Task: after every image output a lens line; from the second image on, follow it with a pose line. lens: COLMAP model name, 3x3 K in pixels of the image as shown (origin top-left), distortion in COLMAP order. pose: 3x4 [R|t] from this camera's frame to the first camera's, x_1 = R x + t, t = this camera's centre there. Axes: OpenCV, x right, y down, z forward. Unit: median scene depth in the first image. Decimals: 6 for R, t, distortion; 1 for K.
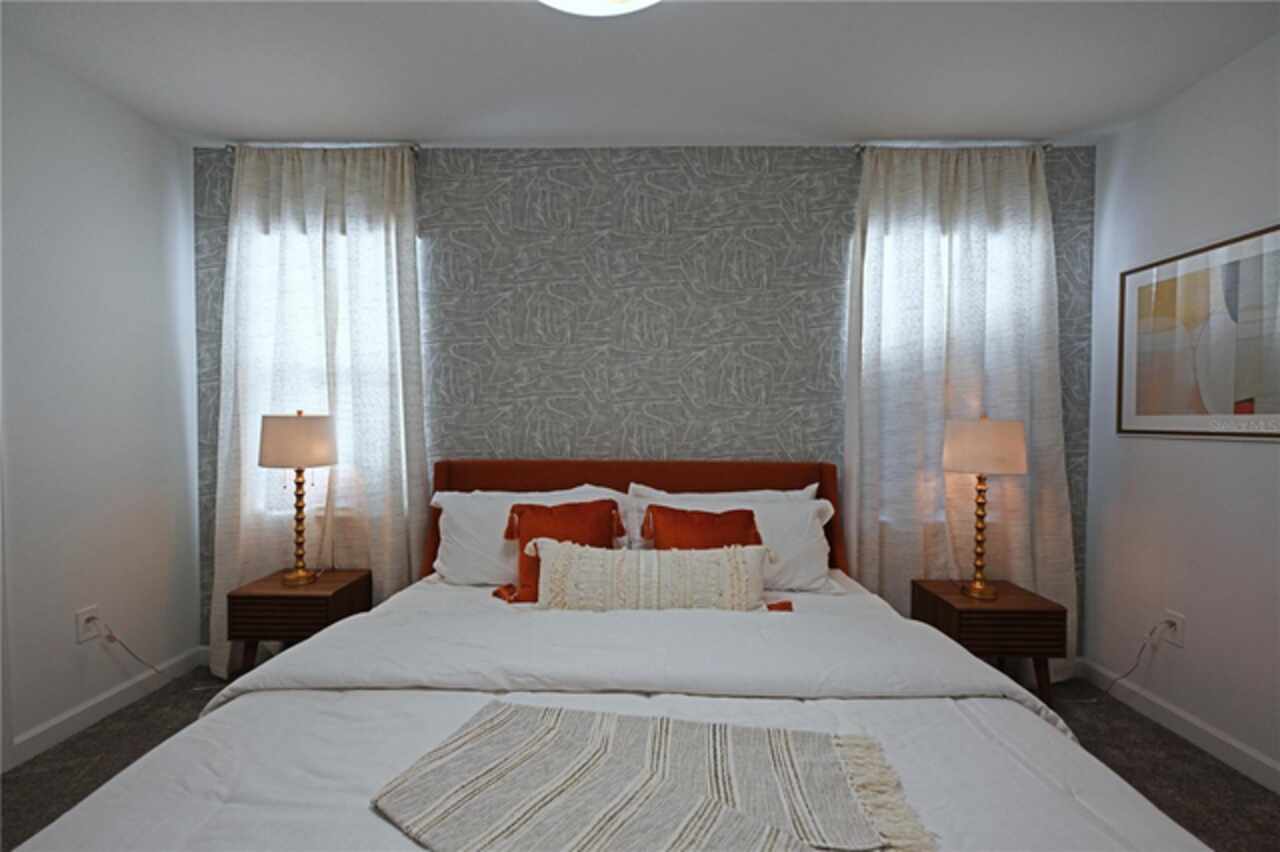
lens RADIAL K [[508.7, 0, 638.3], [0, 508.7, 428.1], [0, 0, 1]] dist [0.000822, 0.000170]
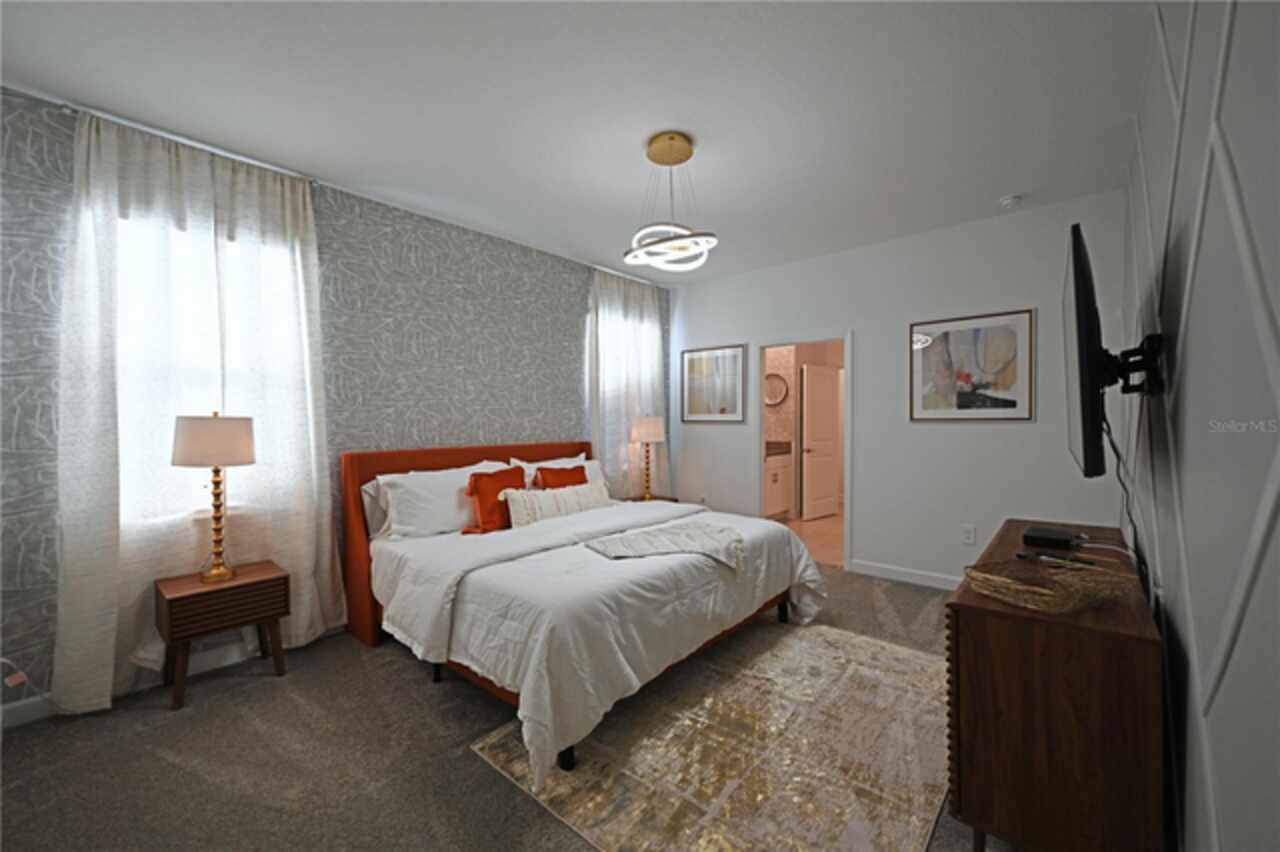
lens RADIAL K [[508.7, 0, 638.3], [0, 508.7, 428.1], [0, 0, 1]] dist [0.000822, 0.000170]
pose [[0.647798, -0.023103, 0.761462, -0.852561], [0.022082, 0.999689, 0.011545, 0.005146], [-0.761492, 0.009336, 0.648107, -0.298410]]
